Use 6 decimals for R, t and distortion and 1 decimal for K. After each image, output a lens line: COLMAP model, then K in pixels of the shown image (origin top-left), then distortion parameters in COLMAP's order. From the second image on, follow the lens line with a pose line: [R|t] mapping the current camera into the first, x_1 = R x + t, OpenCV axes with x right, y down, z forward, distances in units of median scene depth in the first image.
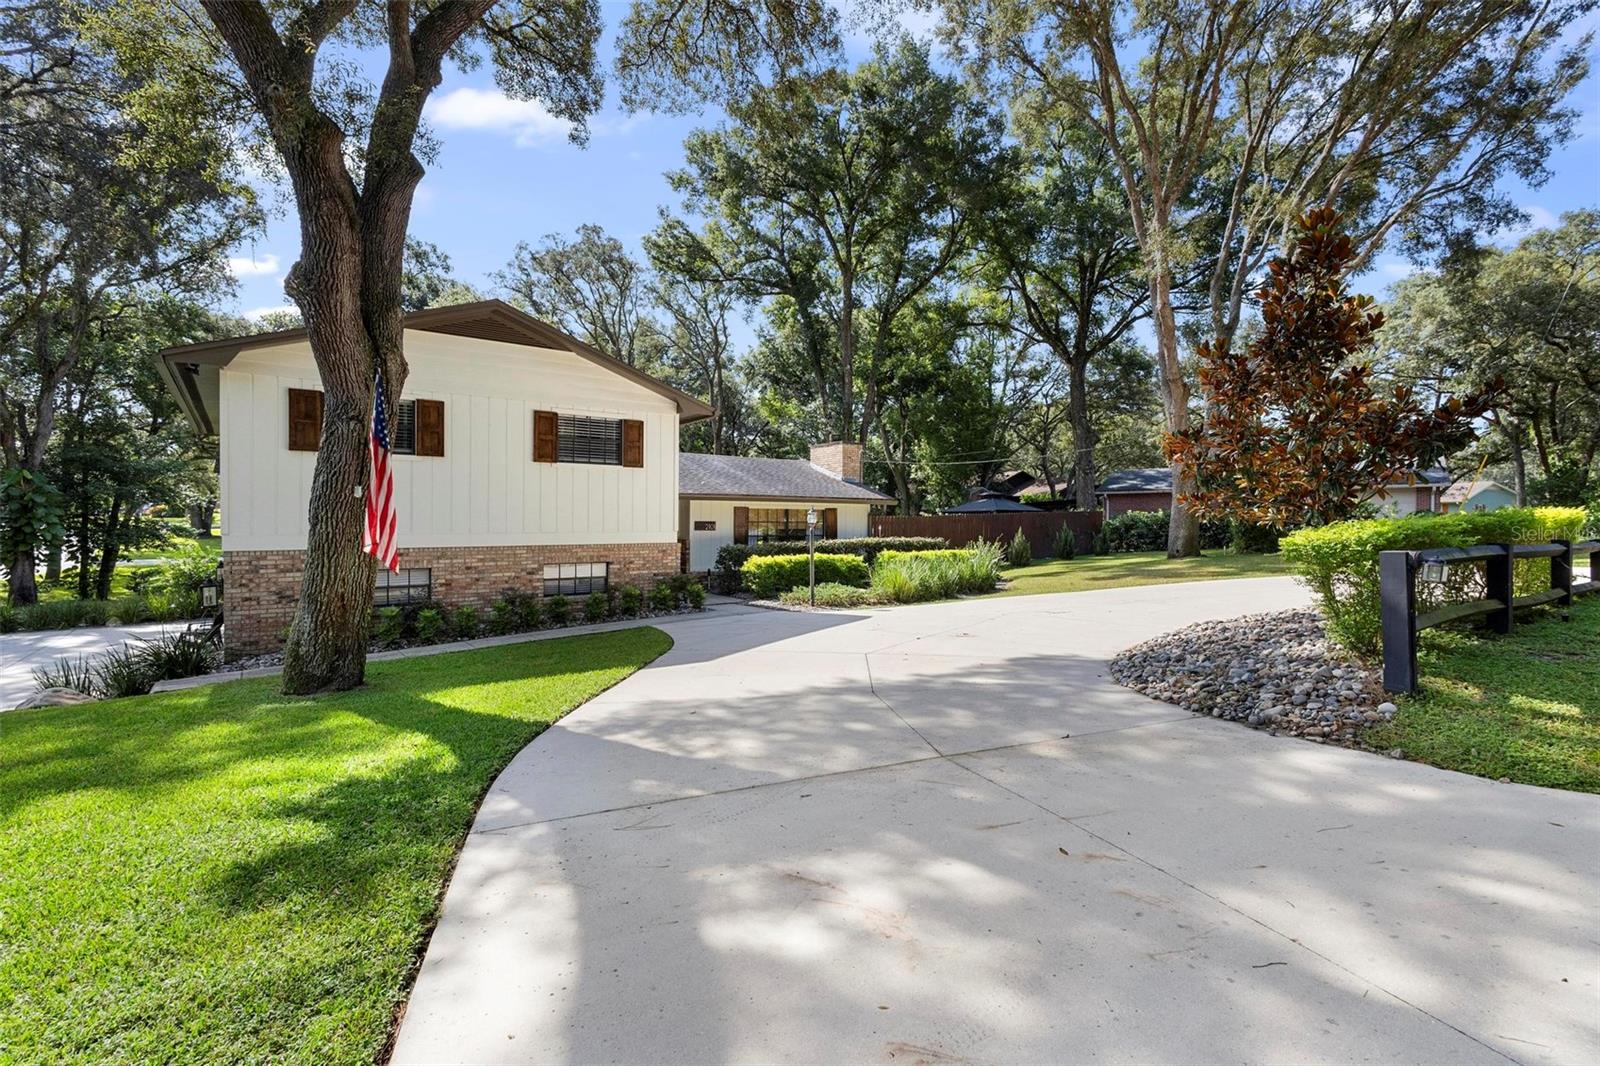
lens RADIAL K [[739.4, 0, 800.0], [0, 739.4, 533.0], [0, 0, 1]] dist [0.002146, 0.000099]
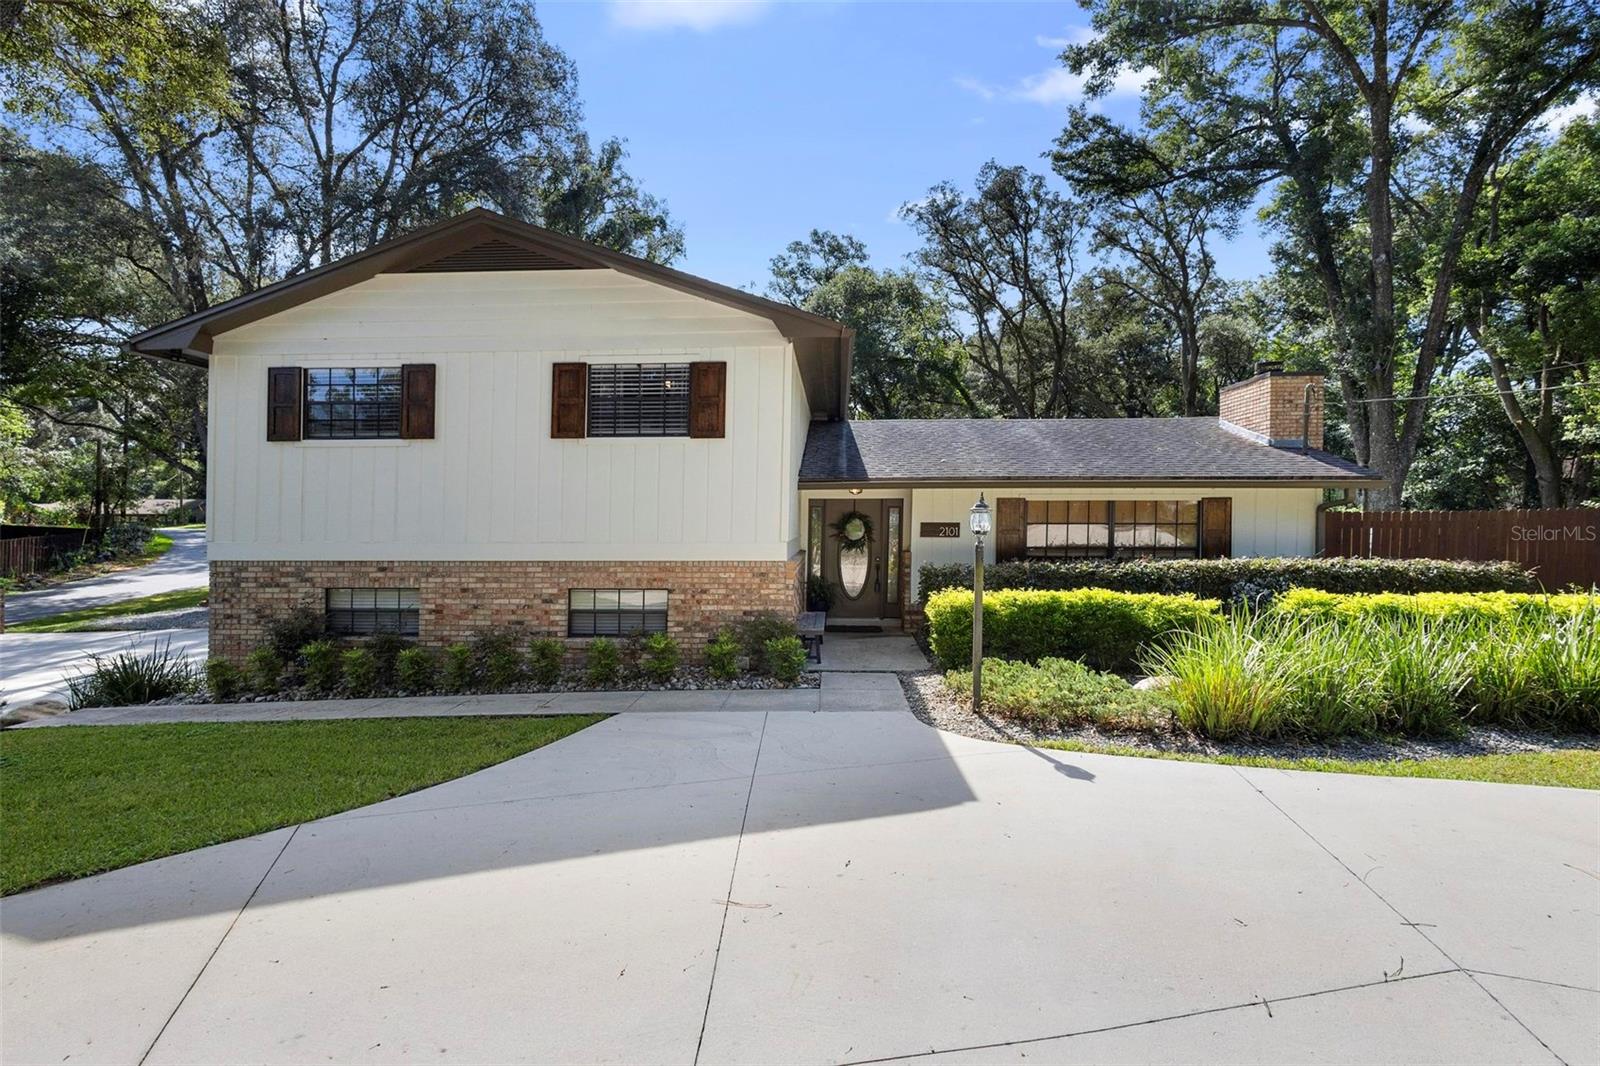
lens RADIAL K [[729.2, 0, 798.9], [0, 729.2, 514.4], [0, 0, 1]] dist [0.011726, -0.000028]
pose [[0.753715, -0.002554, -0.657197, 0.233448], [-0.008186, 0.999878, -0.013274, -0.017406], [0.657151, 0.015385, 0.753602, 0.590928]]
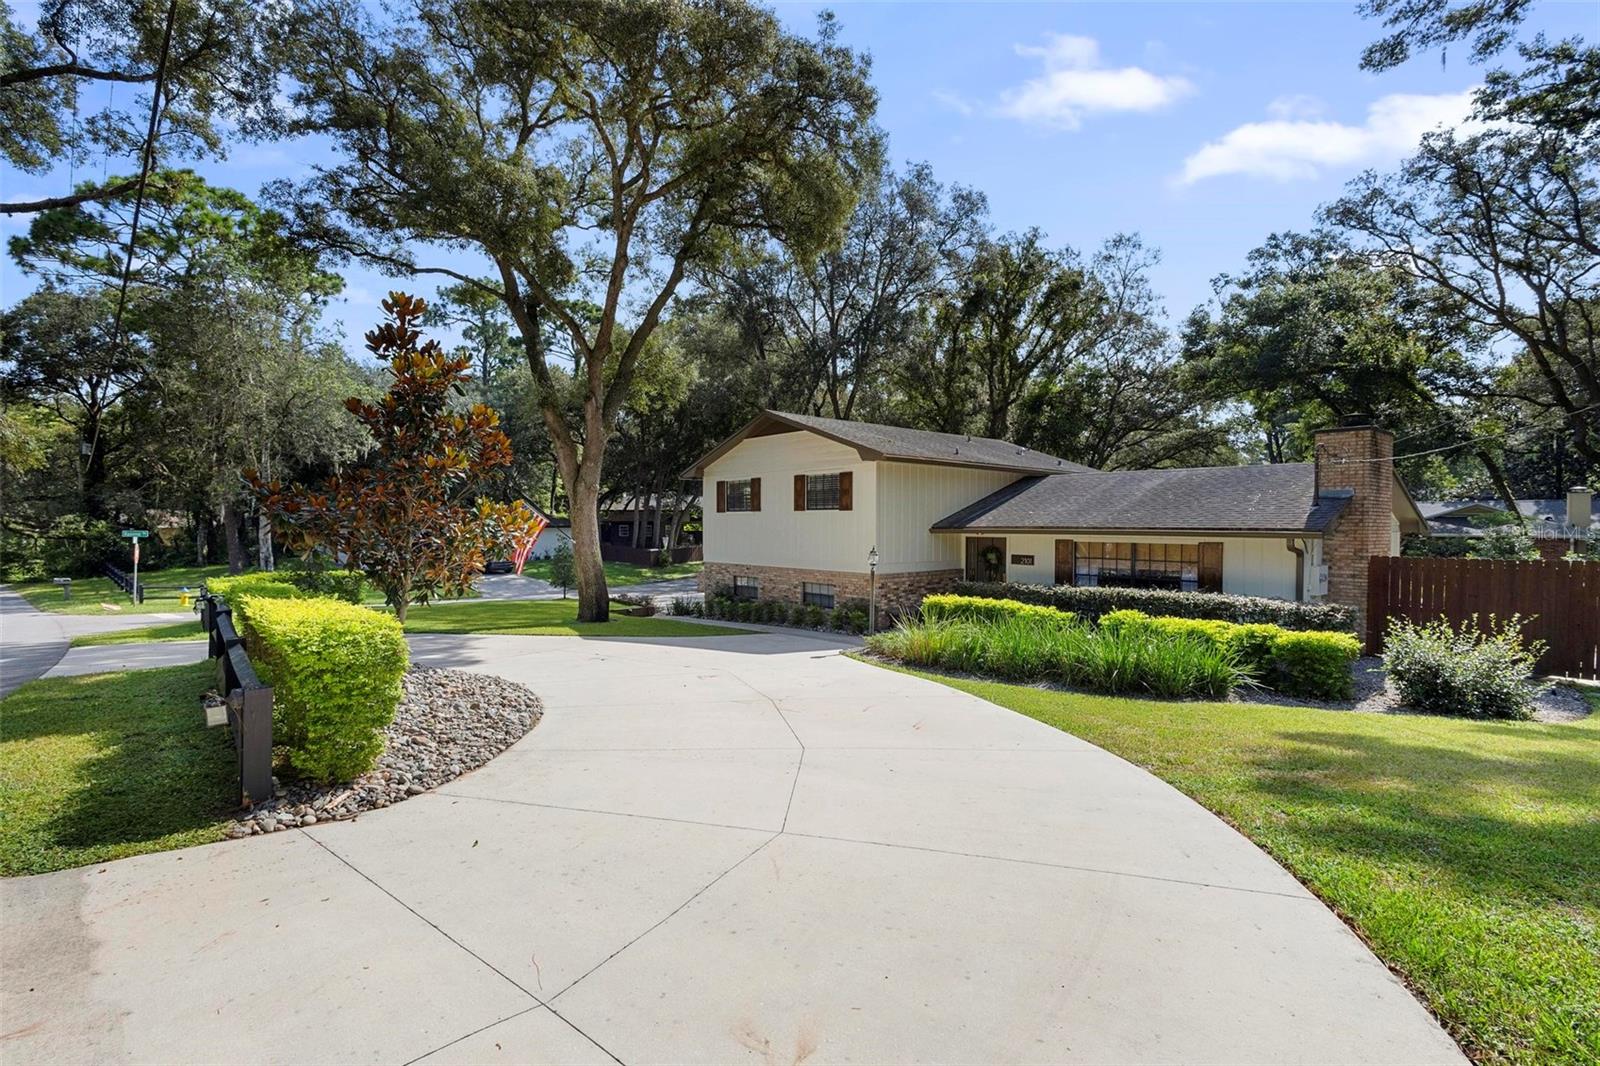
lens RADIAL K [[729.2, 0, 798.9], [0, 729.2, 514.4], [0, 0, 1]] dist [0.011726, -0.000028]
pose [[0.052330, -0.010081, -0.998579, 0.982419], [-0.012877, 0.999859, -0.010769, -0.067846], [0.998547, 0.013423, 0.052193, 0.857776]]
